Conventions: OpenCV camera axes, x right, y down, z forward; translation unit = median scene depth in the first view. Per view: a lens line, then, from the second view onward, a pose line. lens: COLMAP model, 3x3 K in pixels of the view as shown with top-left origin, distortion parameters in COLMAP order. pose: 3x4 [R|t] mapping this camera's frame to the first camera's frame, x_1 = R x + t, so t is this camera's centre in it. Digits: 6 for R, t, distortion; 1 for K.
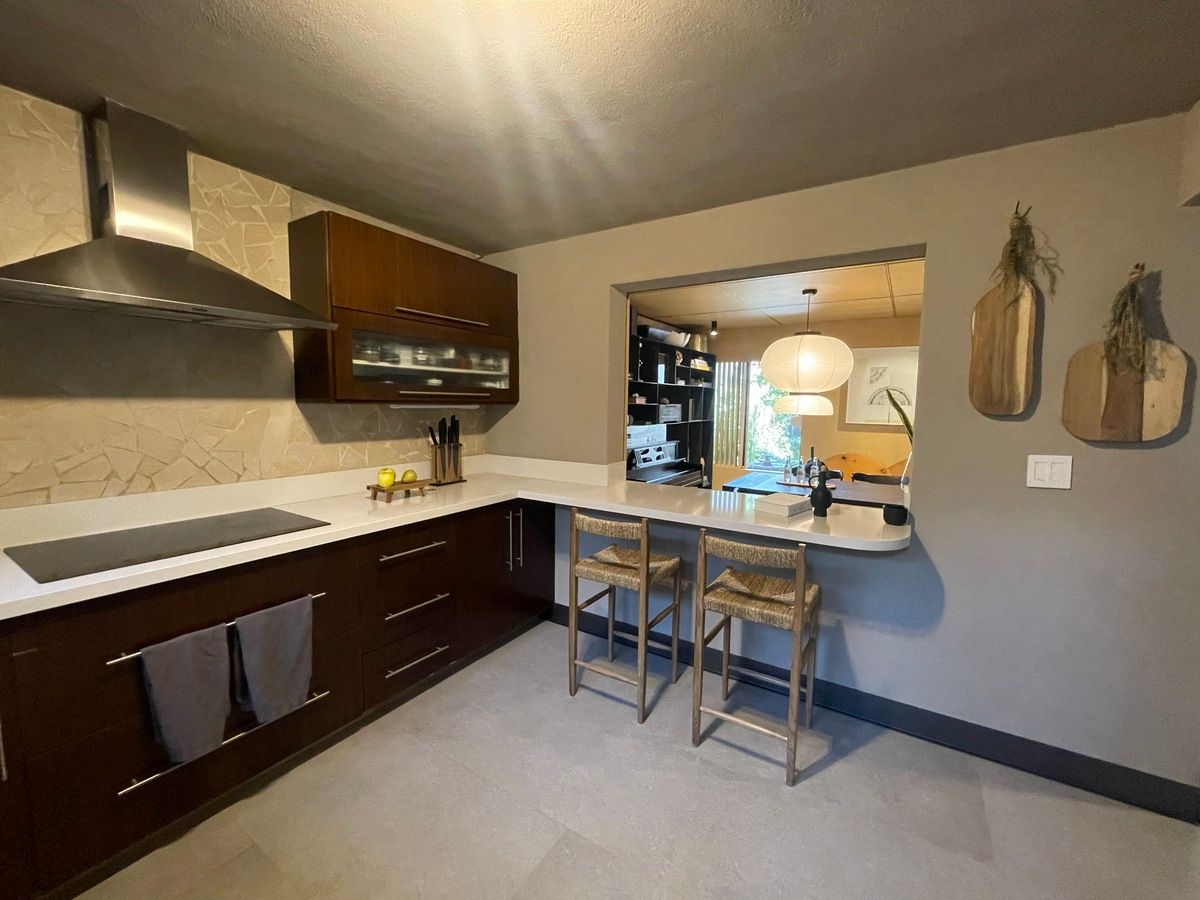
lens RADIAL K [[487.6, 0, 600.0], [0, 487.6, 450.0], [0, 0, 1]] dist [0.001531, -0.000422]
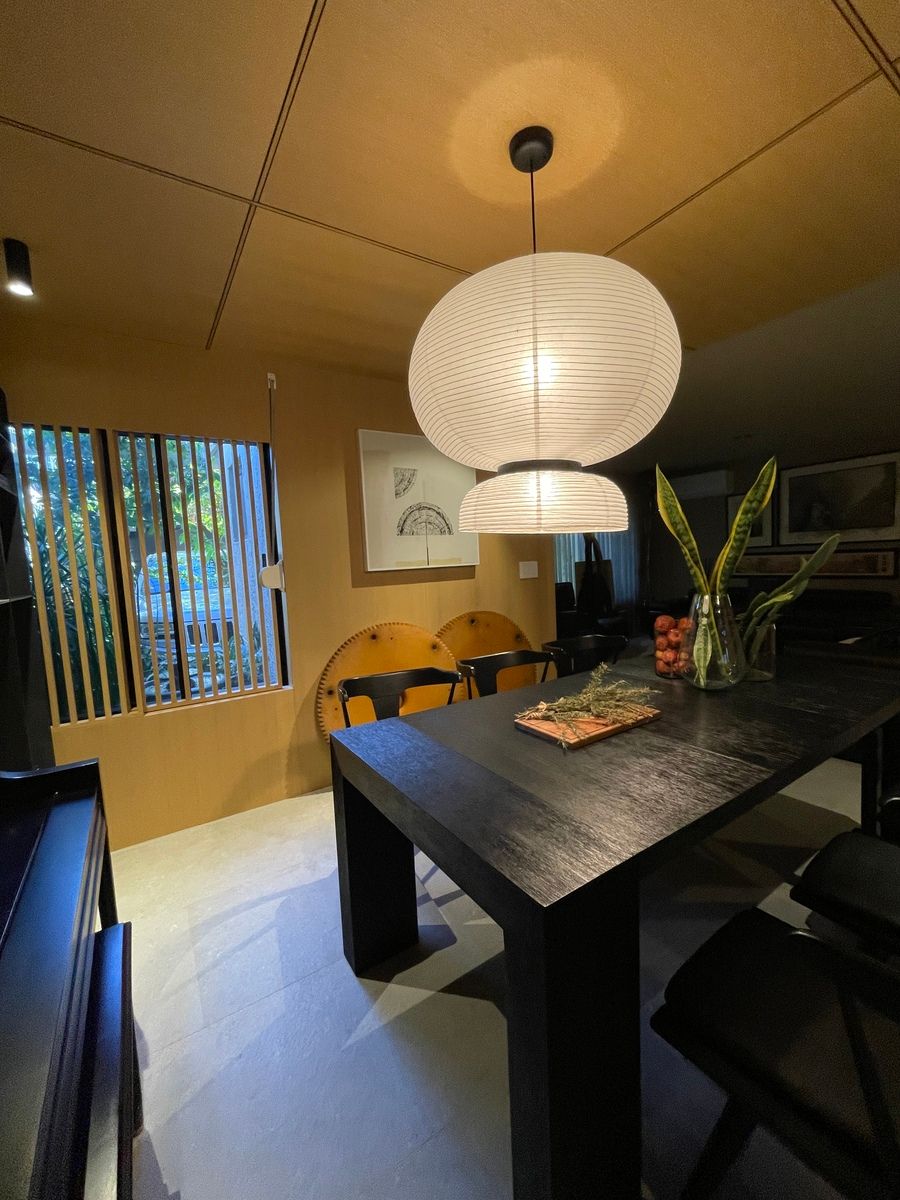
lens RADIAL K [[487.6, 0, 450.4], [0, 487.6, 603.5], [0, 0, 1]] dist [0.001531, -0.000422]
pose [[0.412316, -0.117892, 0.903381, 0.058926], [0.143387, 0.987631, 0.063443, -0.042070], [-0.899687, 0.103374, 0.424120, 0.721621]]
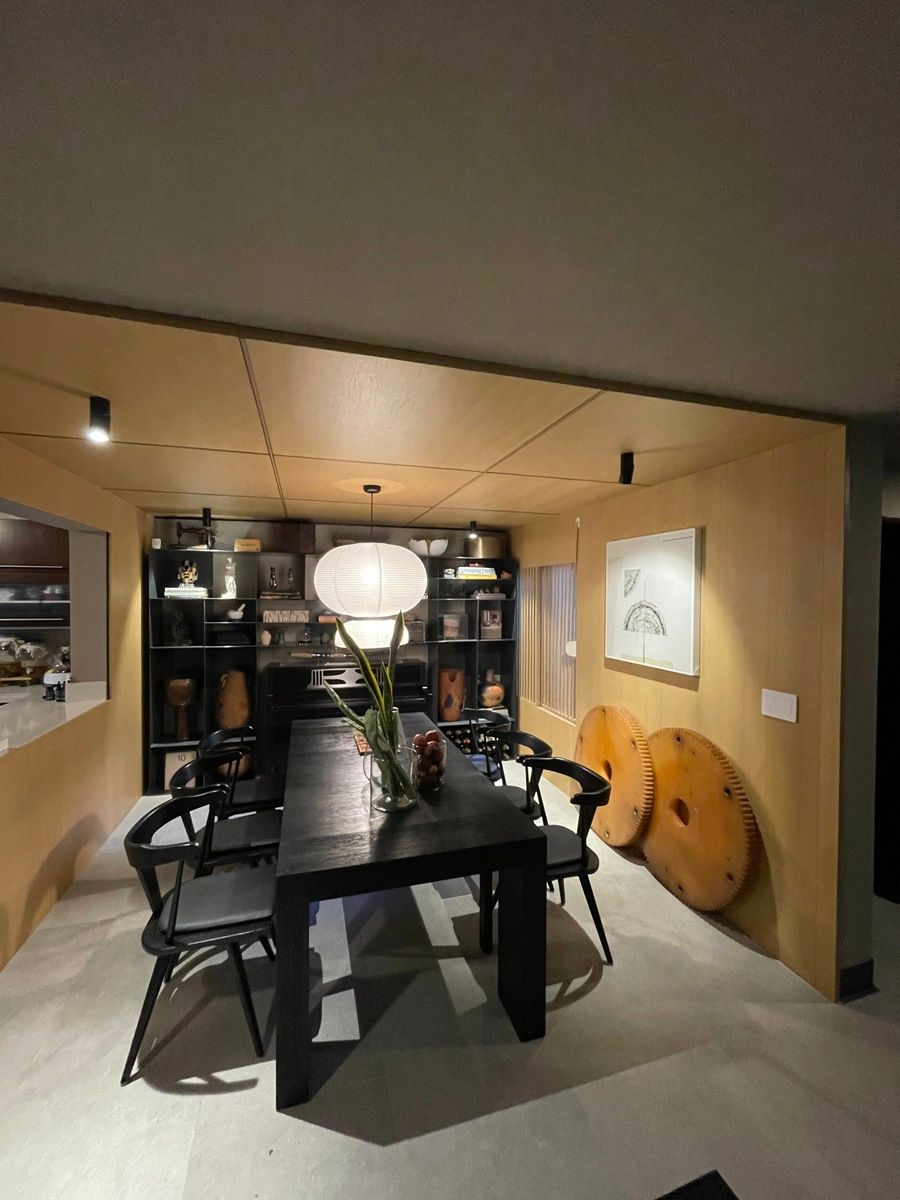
lens RADIAL K [[487.6, 0, 450.4], [0, 487.6, 603.5], [0, 0, 1]] dist [0.001531, -0.000422]
pose [[0.756136, 0.002870, -0.654408, 0.795961], [-0.059261, 0.996182, -0.064104, -0.073986], [0.651726, 0.087252, 0.753419, 0.387499]]
